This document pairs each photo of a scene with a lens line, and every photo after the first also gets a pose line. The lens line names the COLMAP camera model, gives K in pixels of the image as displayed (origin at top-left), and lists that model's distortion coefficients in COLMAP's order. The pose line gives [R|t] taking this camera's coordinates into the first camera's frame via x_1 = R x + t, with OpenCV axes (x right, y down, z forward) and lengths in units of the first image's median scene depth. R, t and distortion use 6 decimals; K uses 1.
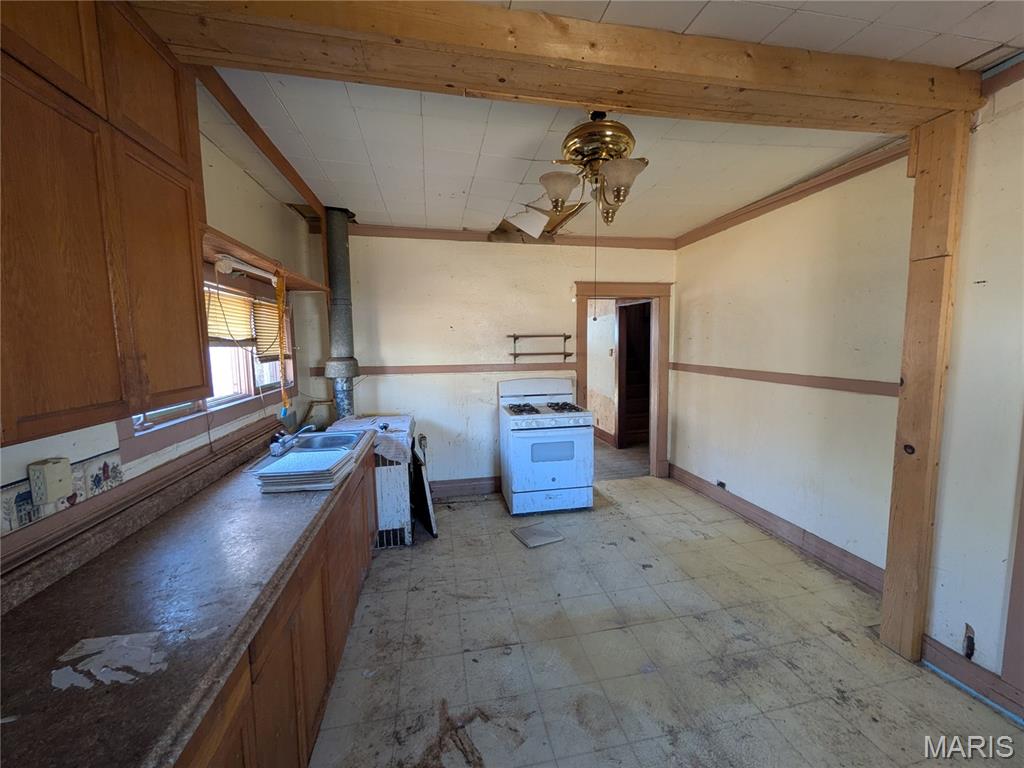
lens RADIAL K [[406.6, 0, 511.3], [0, 406.6, 383.1], [0, 0, 1]] dist [-0.000524, -0.000325]
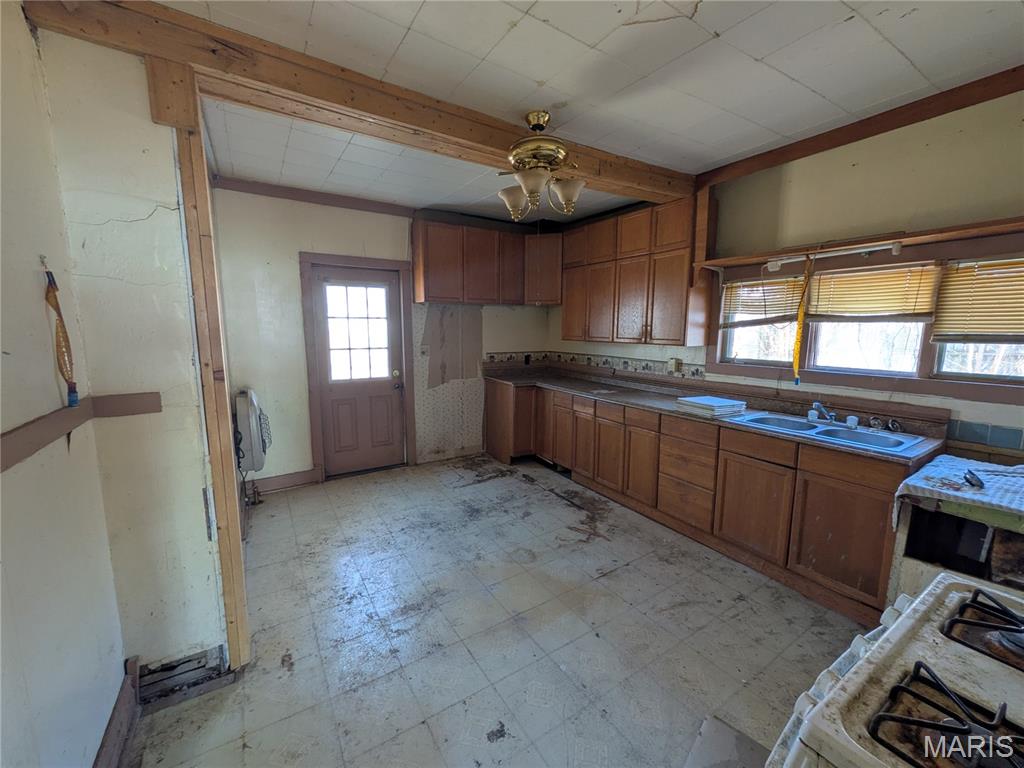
lens RADIAL K [[406.6, 0, 511.3], [0, 406.6, 383.1], [0, 0, 1]] dist [-0.000524, -0.000325]
pose [[-0.930202, 0.068986, -0.360507, 0.717411], [-0.020984, 0.970577, 0.239873, -0.215292], [0.366447, 0.230696, -0.901385, 2.080872]]
